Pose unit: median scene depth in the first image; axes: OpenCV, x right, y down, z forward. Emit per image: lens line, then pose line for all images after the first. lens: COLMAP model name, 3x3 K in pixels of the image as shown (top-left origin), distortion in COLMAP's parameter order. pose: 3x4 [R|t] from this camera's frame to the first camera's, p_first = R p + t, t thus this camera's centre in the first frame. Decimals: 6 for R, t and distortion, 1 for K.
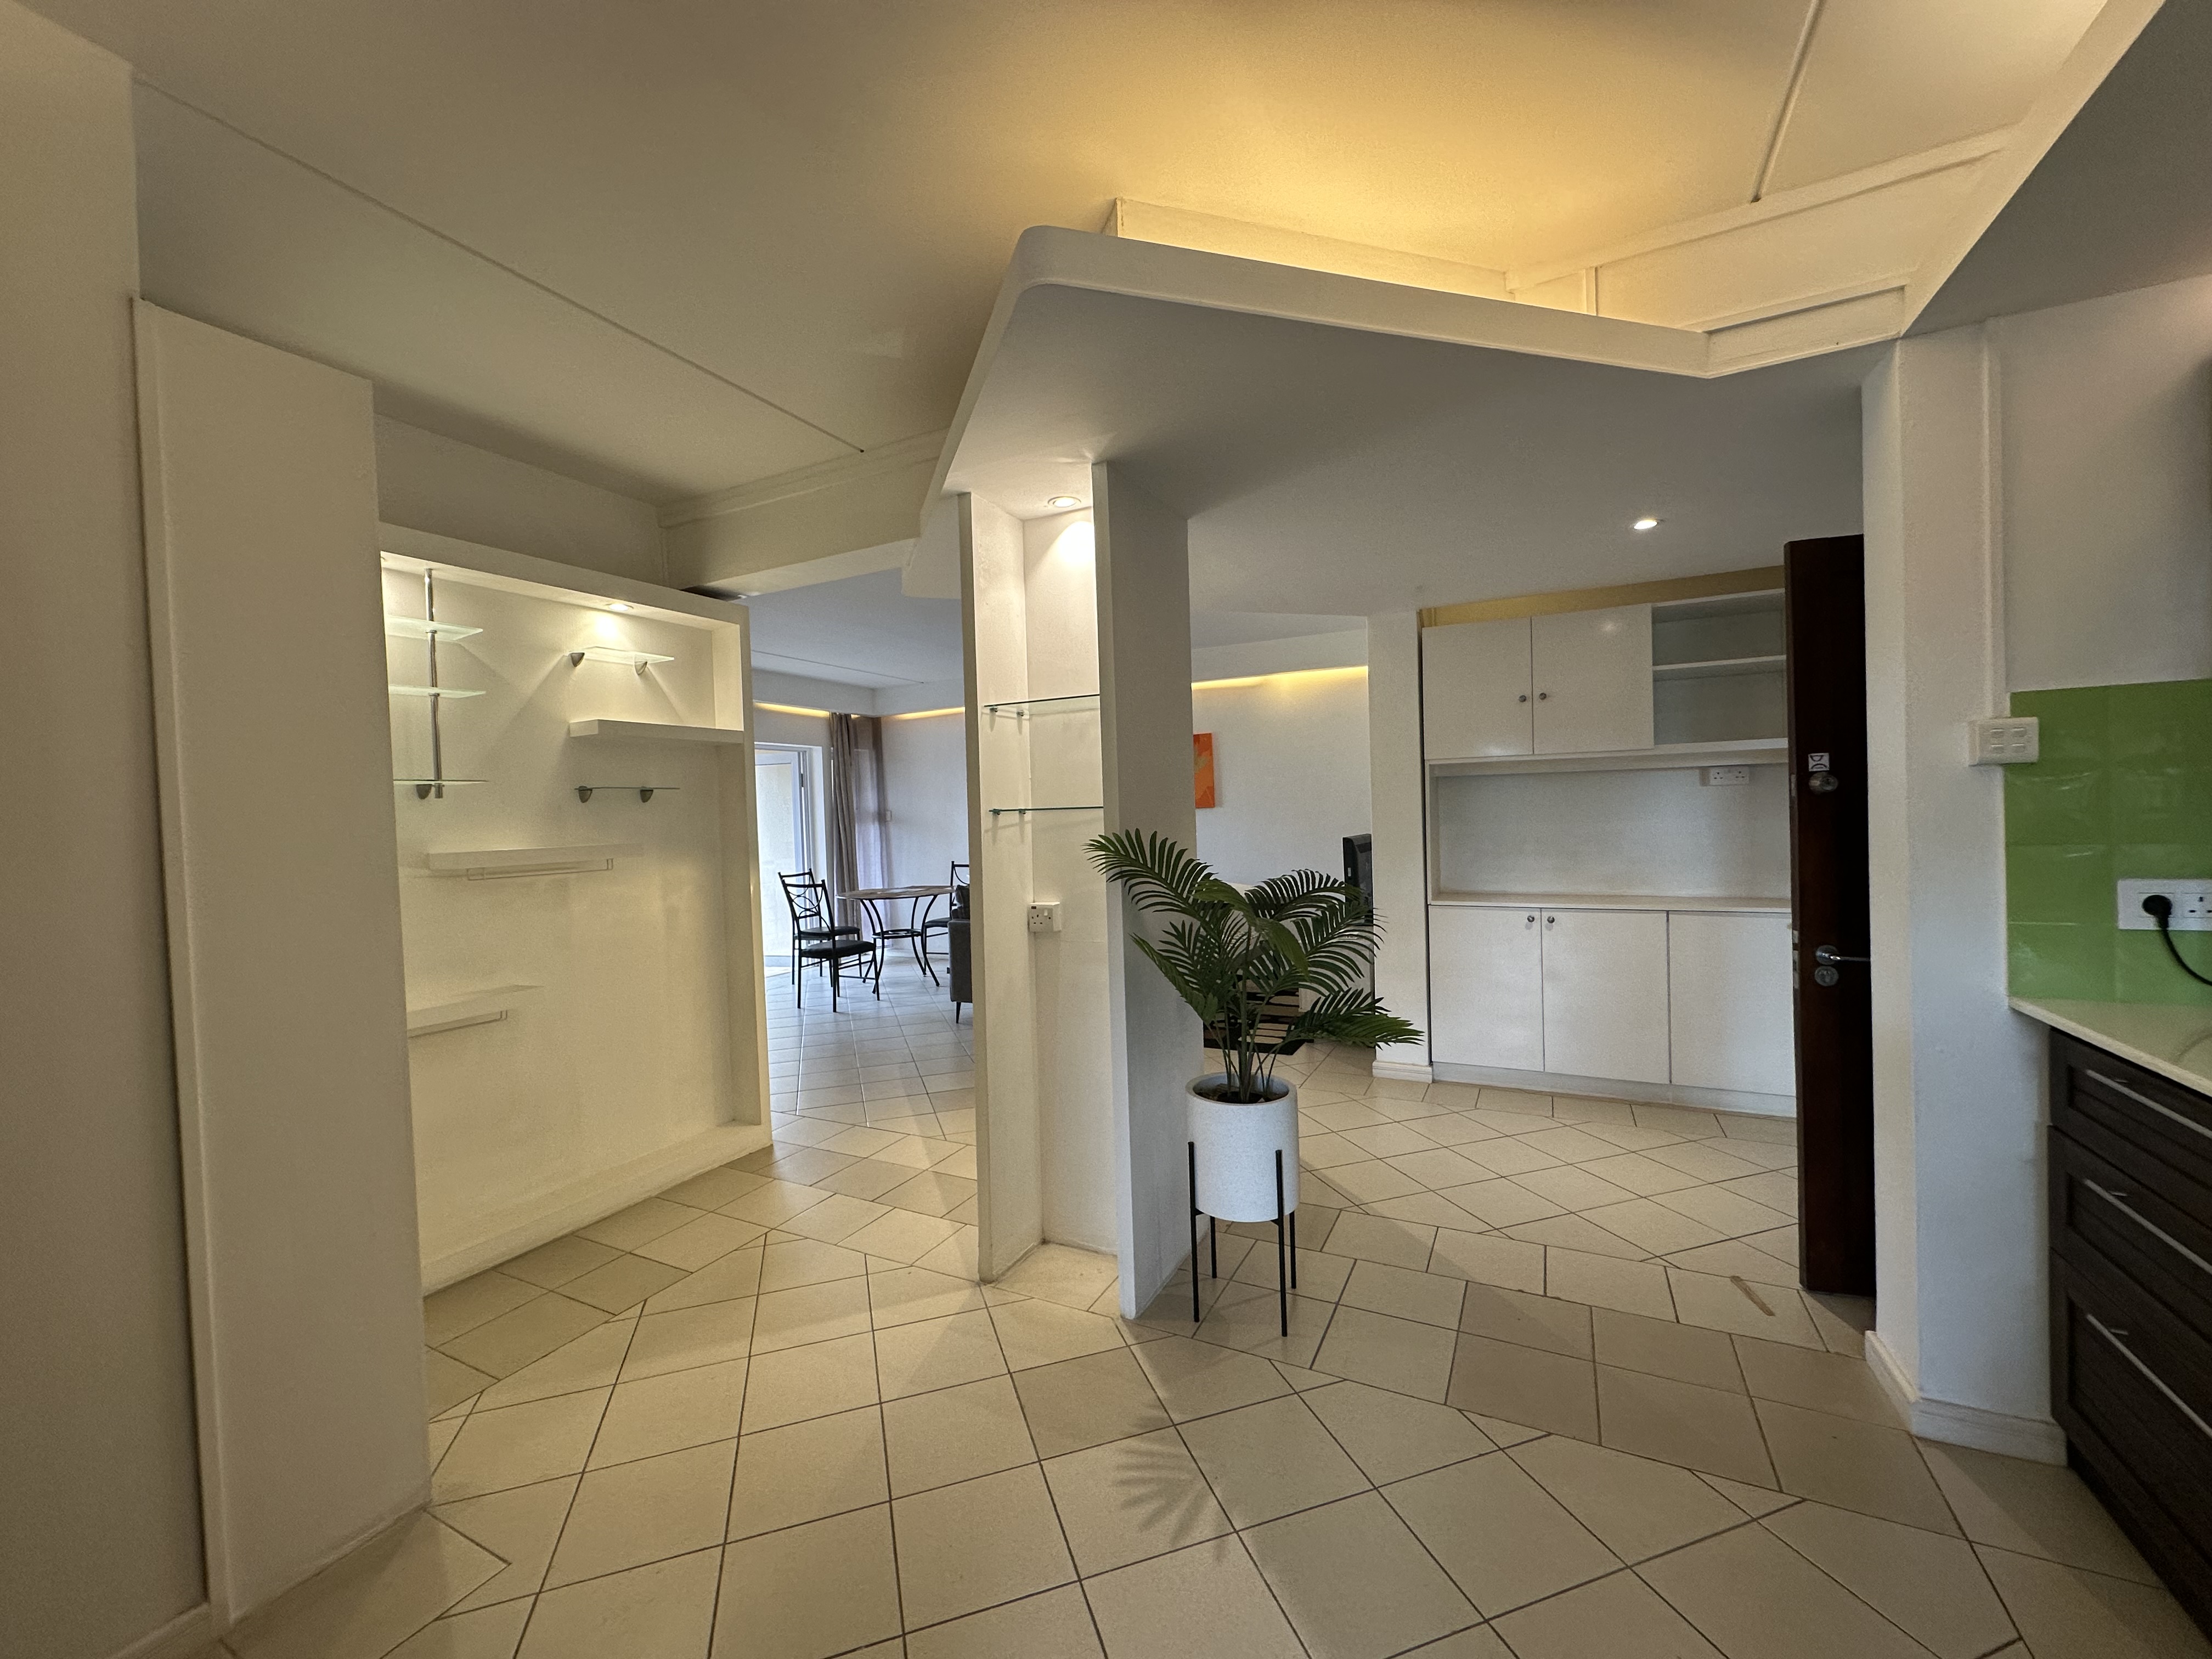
lens RADIAL K [[877.4, 0, 1105.1], [0, 877.4, 833.5], [0, 0, 1]] dist [-0.007784, -0.000219]
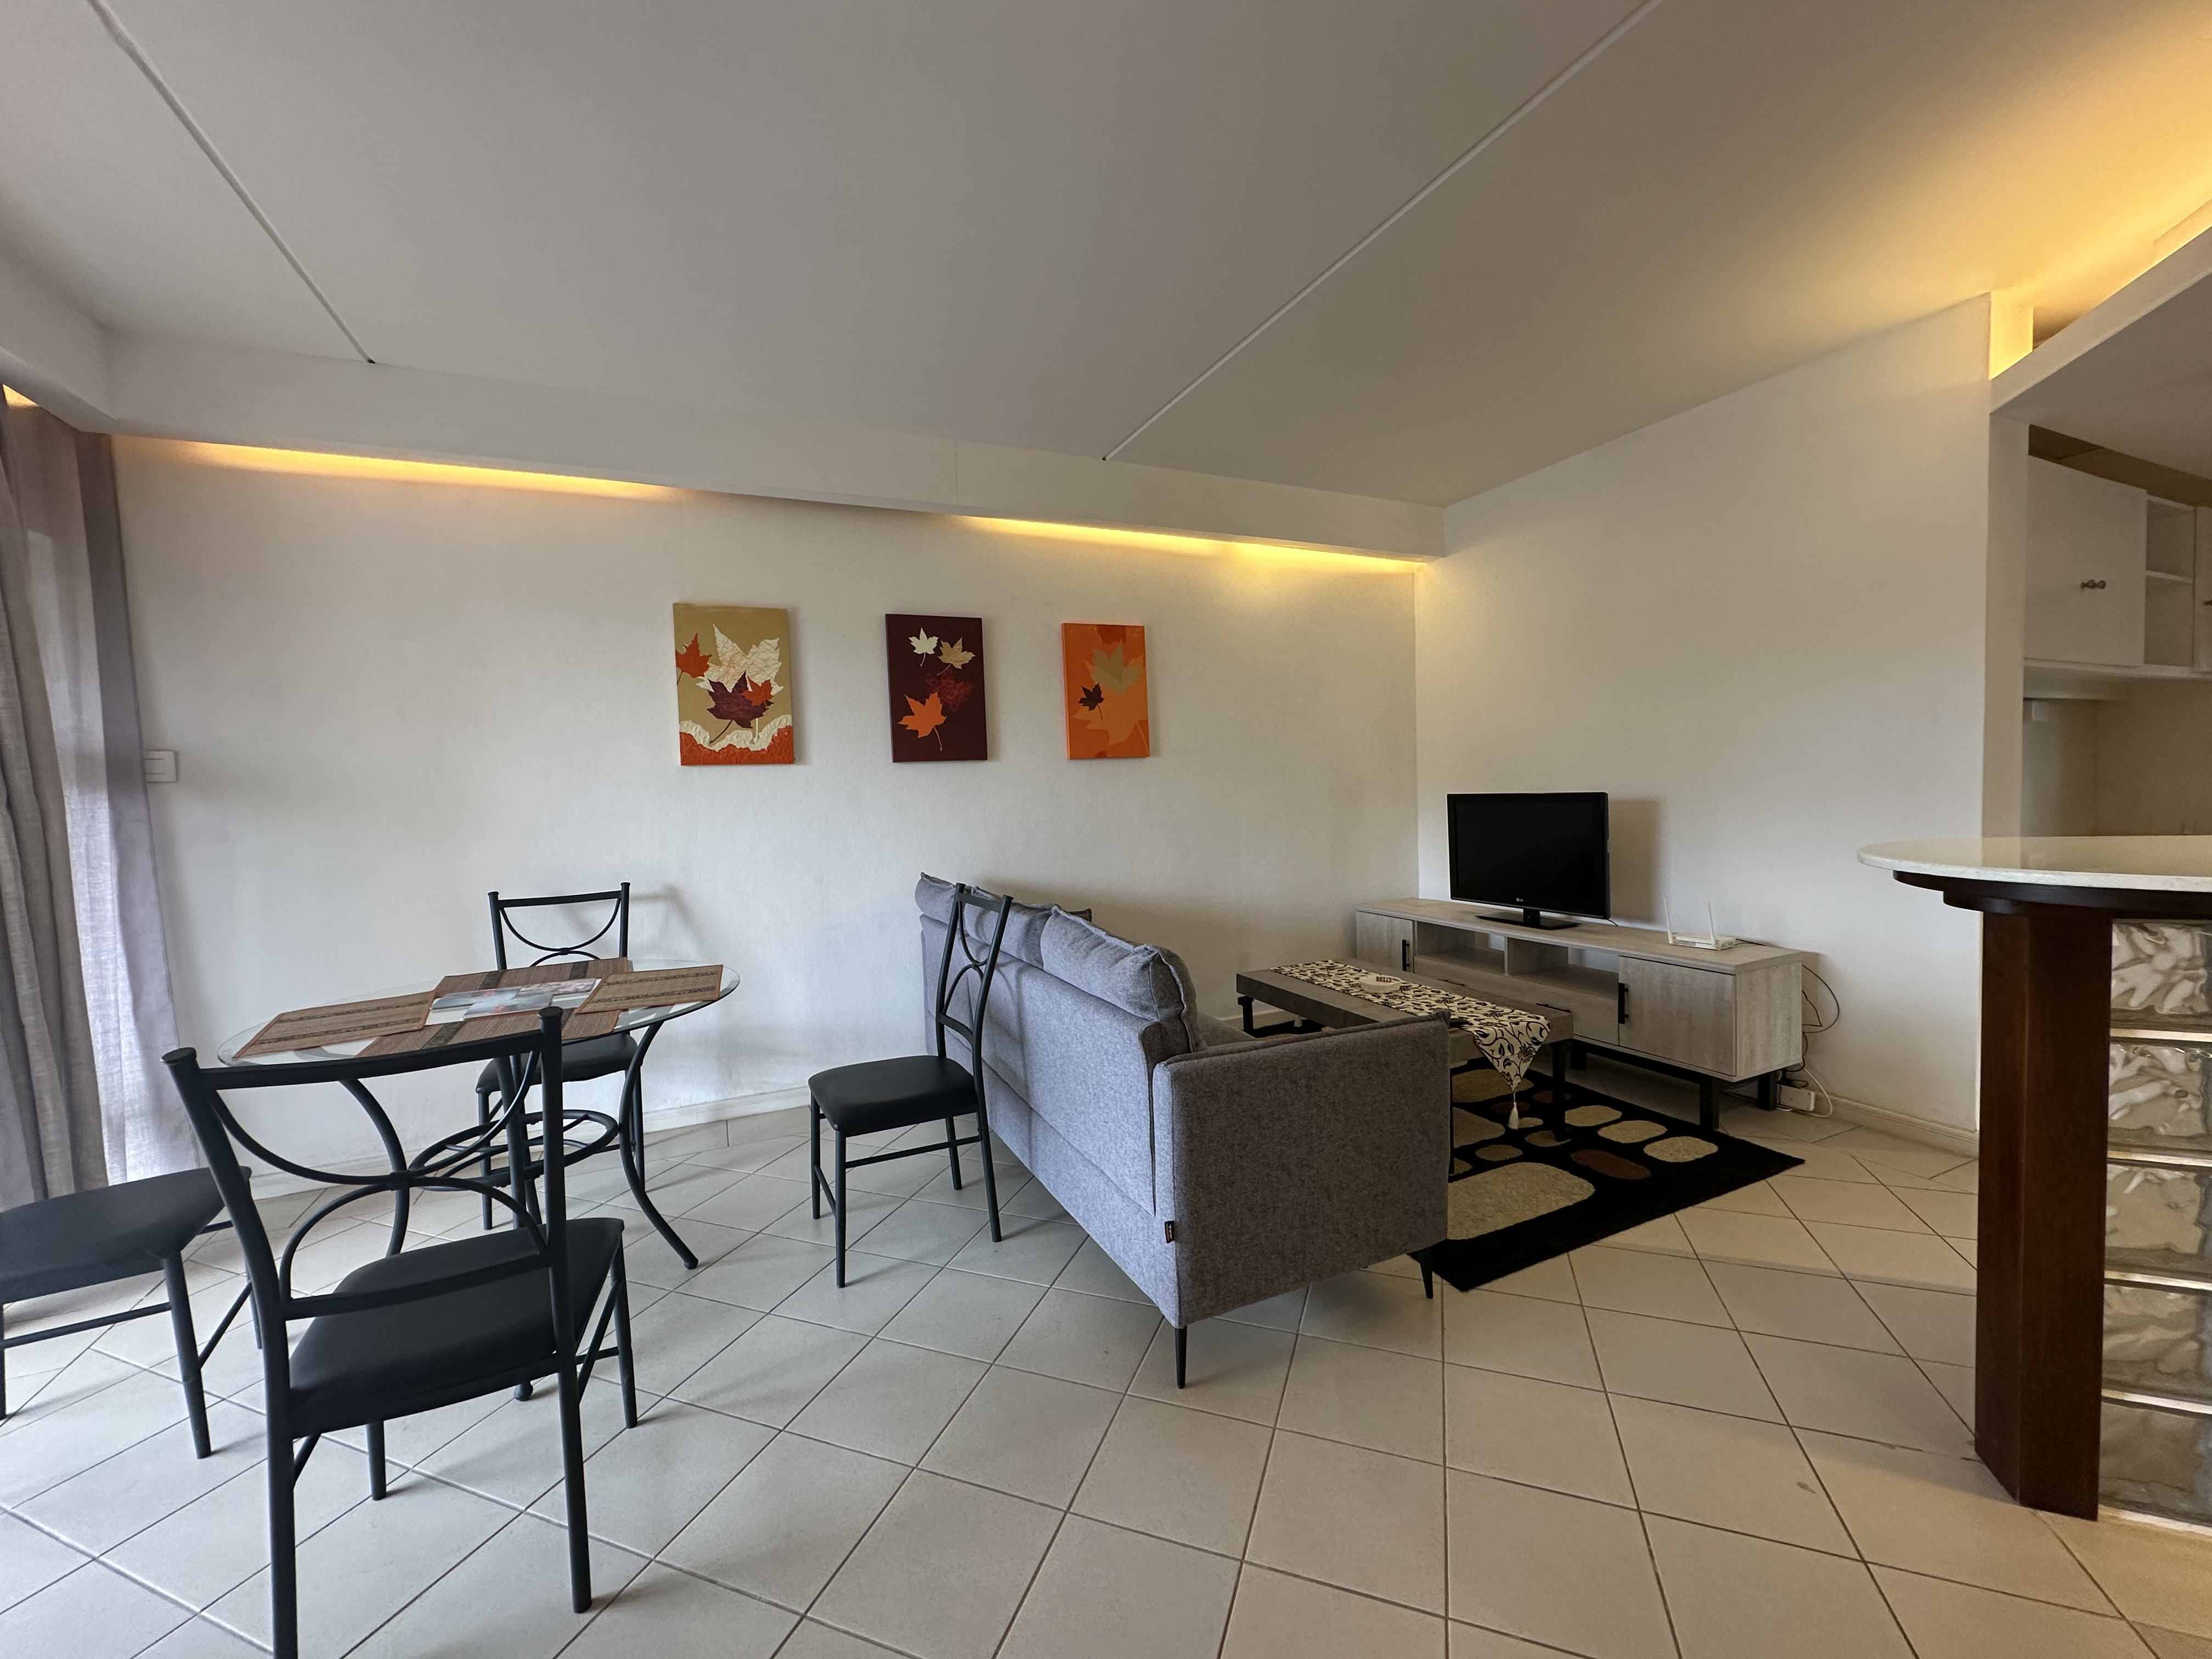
lens RADIAL K [[877.4, 0, 1106.4], [0, 877.4, 837.0], [0, 0, 1]] dist [-0.007784, -0.000219]
pose [[0.604065, -0.031516, 0.796311, -0.298334], [0.032127, 0.999368, 0.015182, 0.010853], [-0.796287, 0.016413, 0.604696, 0.570960]]
